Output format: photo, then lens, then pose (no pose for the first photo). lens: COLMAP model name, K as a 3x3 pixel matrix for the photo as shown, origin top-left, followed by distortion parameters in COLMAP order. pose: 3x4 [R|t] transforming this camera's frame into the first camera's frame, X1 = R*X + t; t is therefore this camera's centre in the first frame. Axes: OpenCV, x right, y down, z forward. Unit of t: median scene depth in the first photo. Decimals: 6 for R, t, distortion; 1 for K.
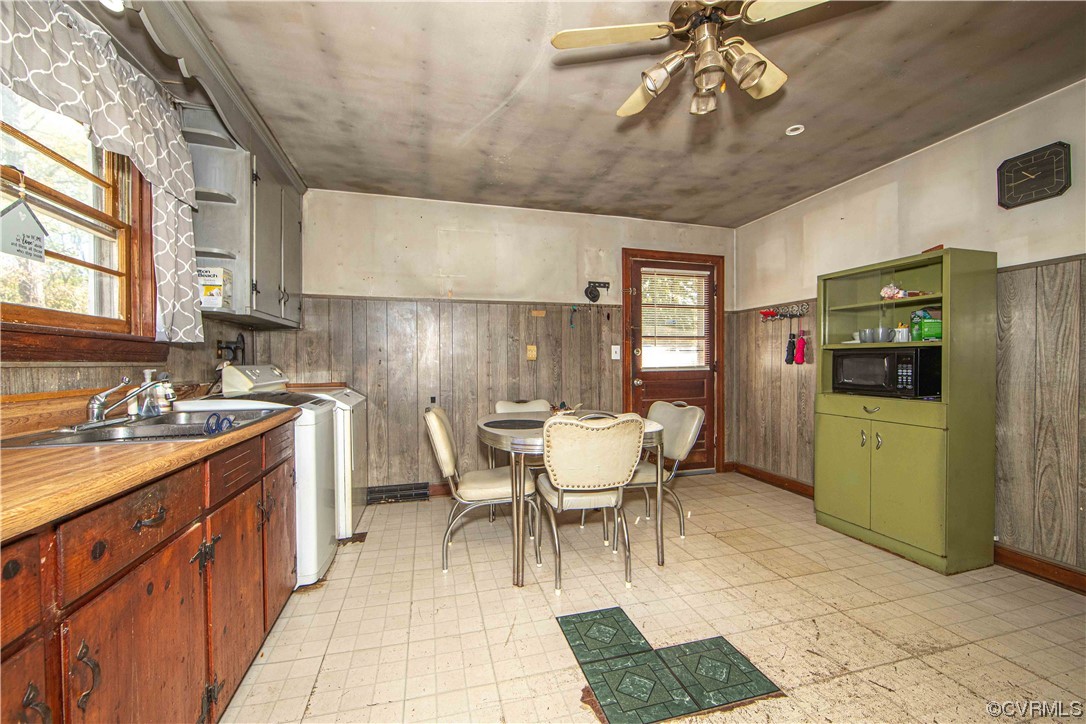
lens RADIAL K [[432.7, 0, 540.8], [0, 432.7, 363.2], [0, 0, 1]] dist [0.021215, 0.000059]
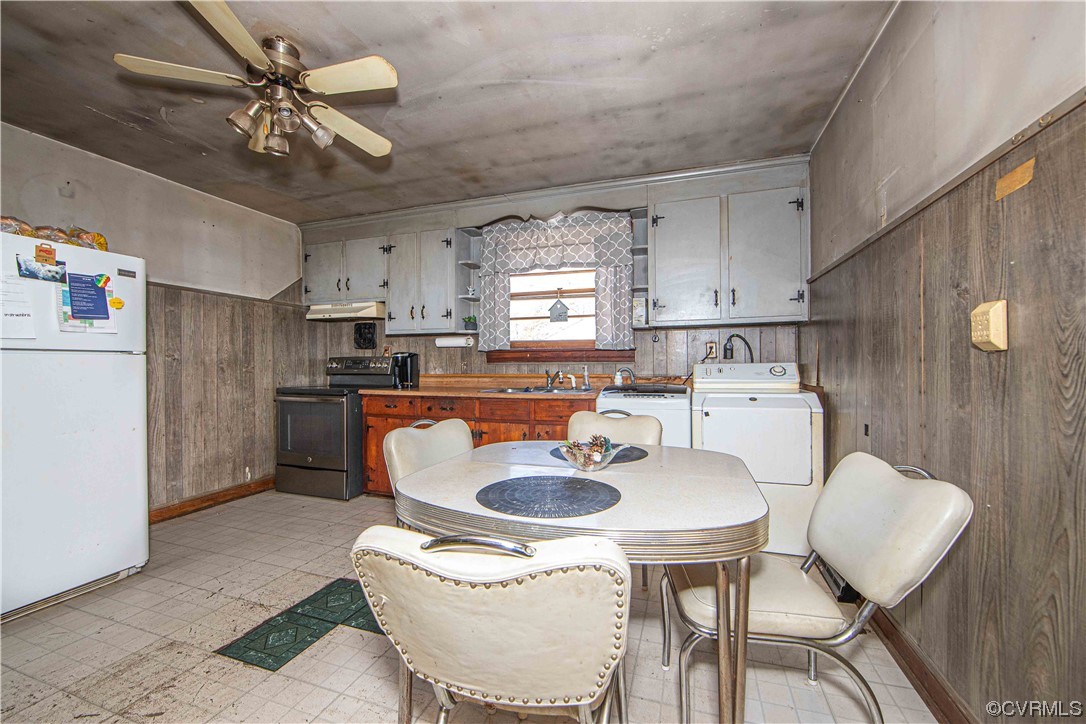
lens RADIAL K [[432.7, 0, 537.2], [0, 432.7, 363.0], [0, 0, 1]] dist [0.021215, 0.000059]
pose [[-0.560506, 0.006391, -0.828125, 0.869813], [0.002650, 0.999979, 0.005924, -0.004804], [0.828146, 0.001126, -0.560512, 1.983166]]
